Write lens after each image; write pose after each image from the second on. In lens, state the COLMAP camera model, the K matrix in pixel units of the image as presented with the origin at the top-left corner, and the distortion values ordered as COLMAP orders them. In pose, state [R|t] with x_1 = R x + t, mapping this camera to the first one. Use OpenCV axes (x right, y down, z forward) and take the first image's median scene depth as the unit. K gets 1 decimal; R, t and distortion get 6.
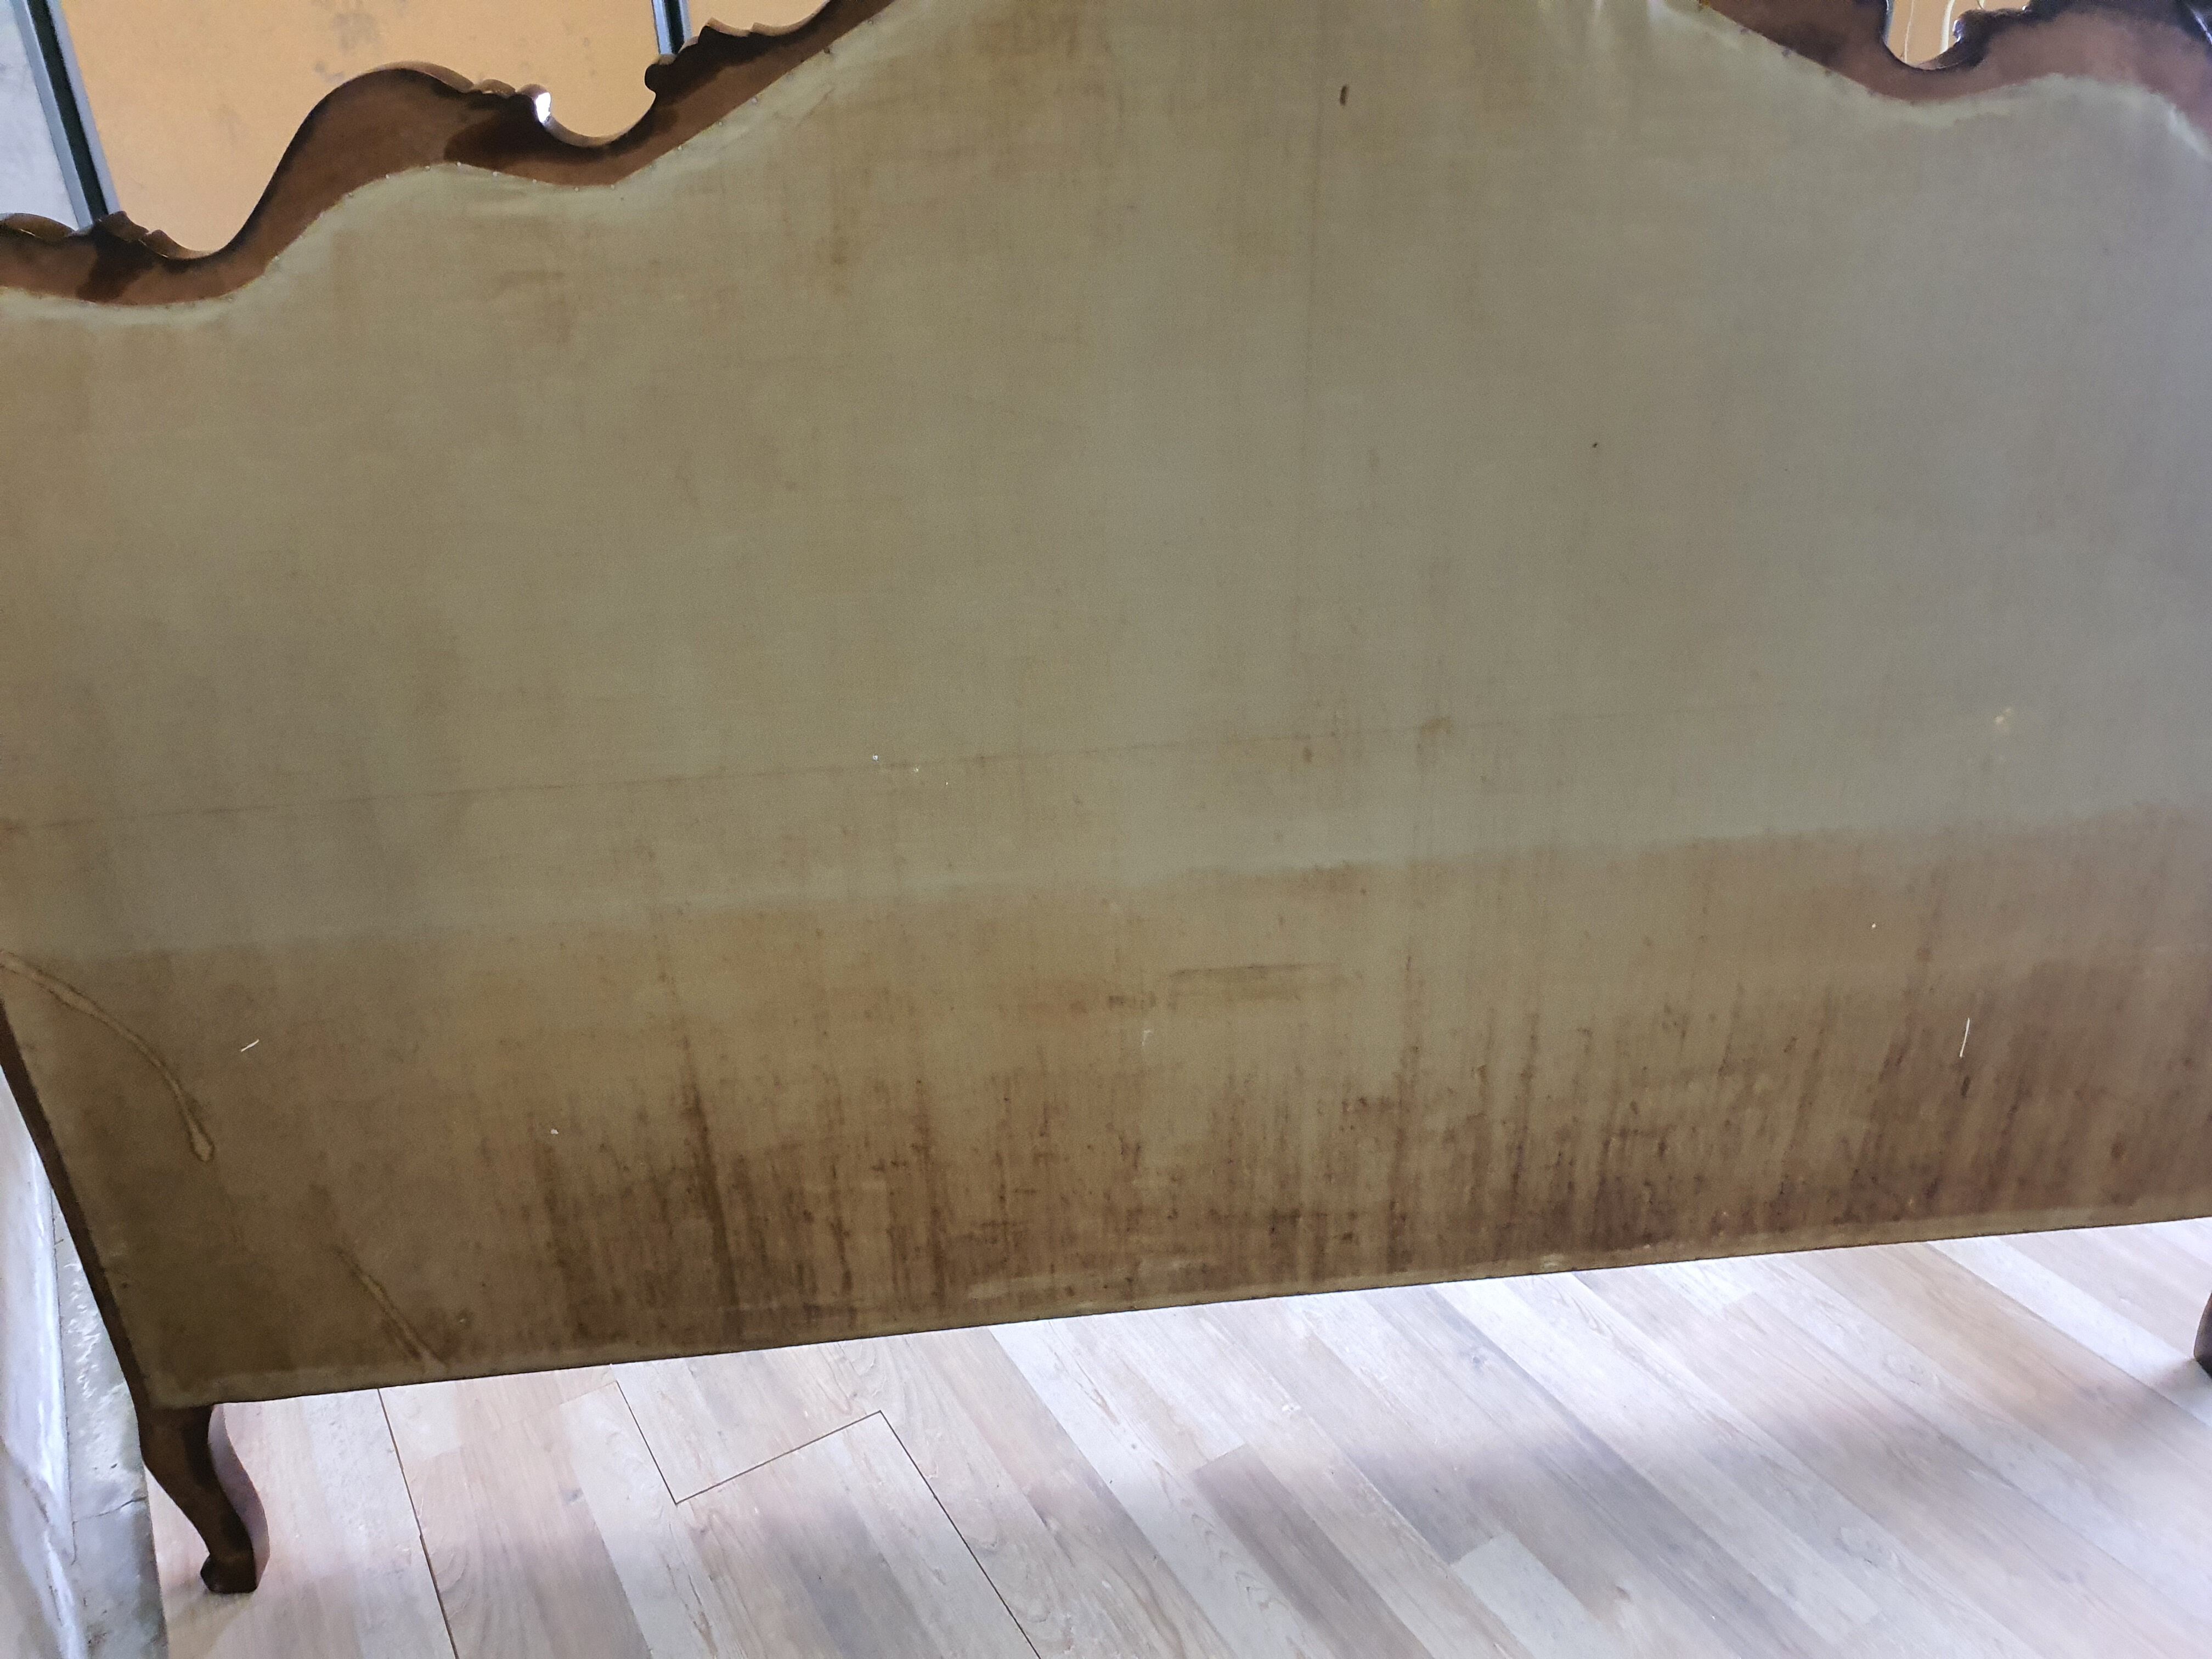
lens RADIAL K [[1734.5, 0, 1090.8], [0, 1734.5, 857.1], [0, 0, 1]] dist [-0.037407, 0.094784]
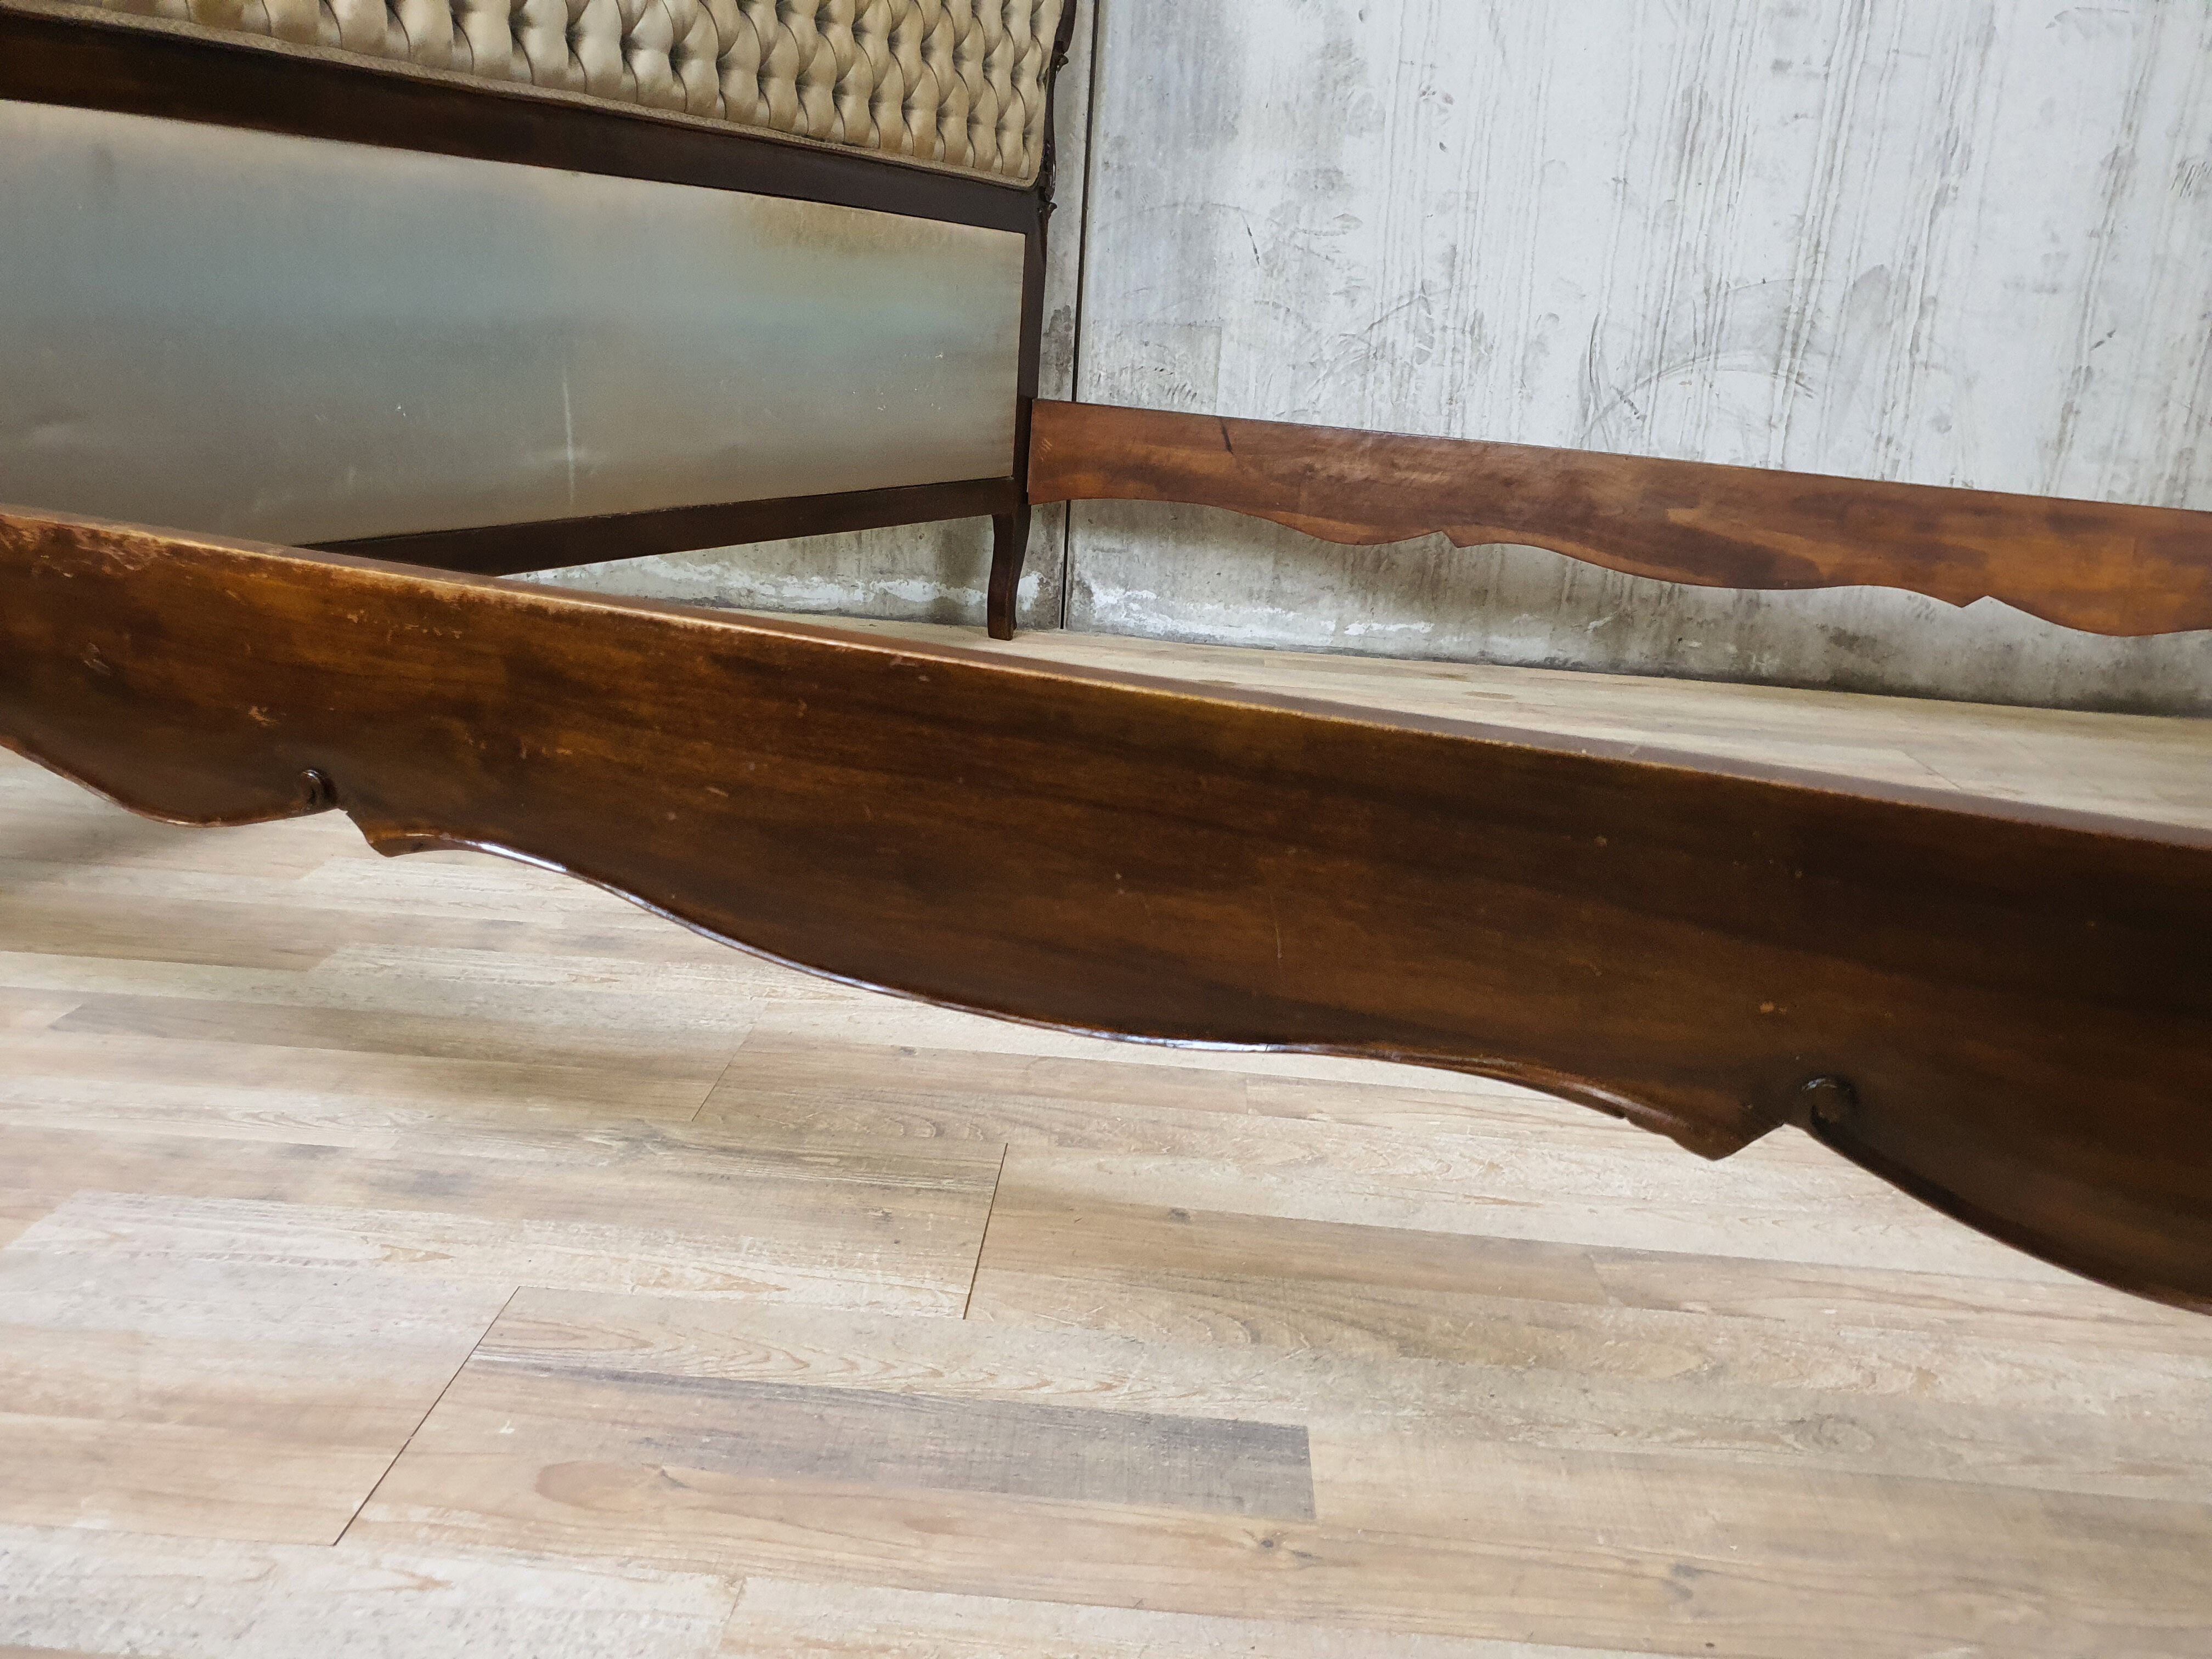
lens RADIAL K [[1743.4, 0, 1137.9], [0, 1743.4, 833.4], [0, 0, 1]] dist [-0.001460, 0.013538]
pose [[-0.546303, 0.242276, -0.801783, 1.008793], [-0.456320, 0.716628, 0.527463, -0.496497], [0.702371, 0.654024, -0.280940, 1.810237]]
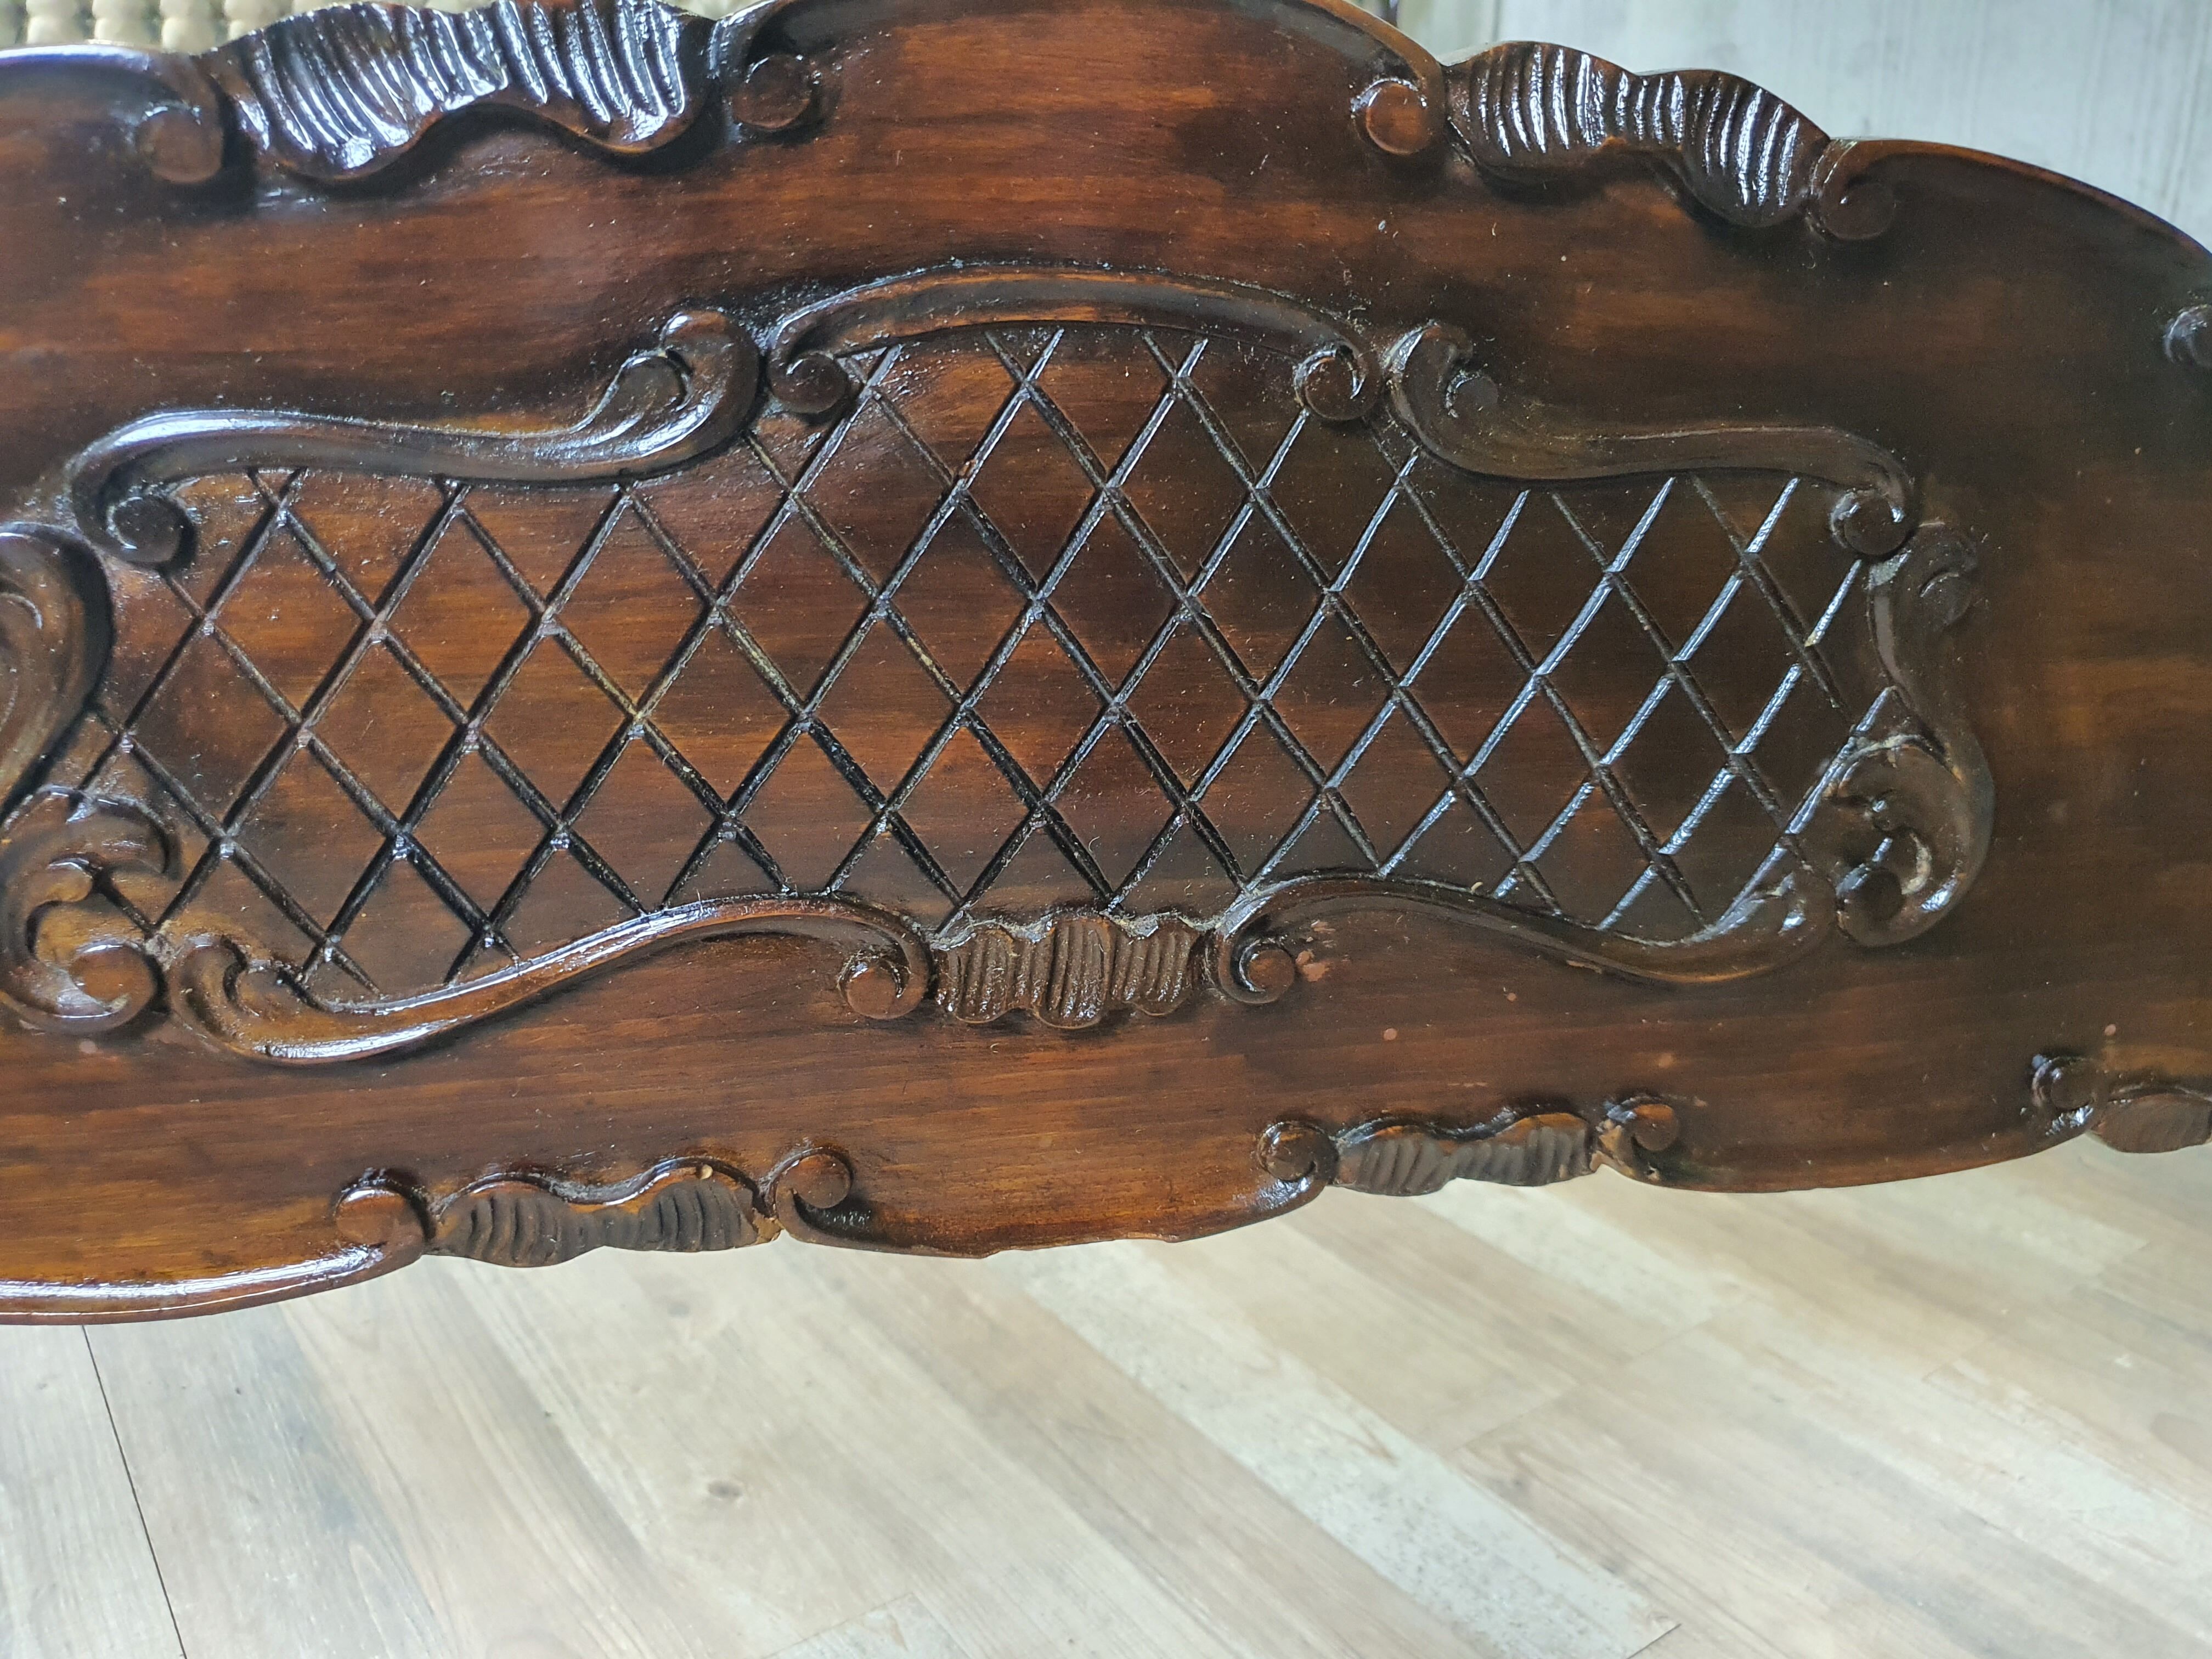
lens RADIAL K [[1783.3, 0, 1100.2], [0, 1783.3, 814.1], [0, 0, 1]] dist [-0.025444, 0.039484]
pose [[-0.996222, 0.045901, -0.073724, -0.117835], [-0.020295, 0.702359, 0.711533, -0.697987], [0.084441, 0.710341, -0.698774, 2.390455]]
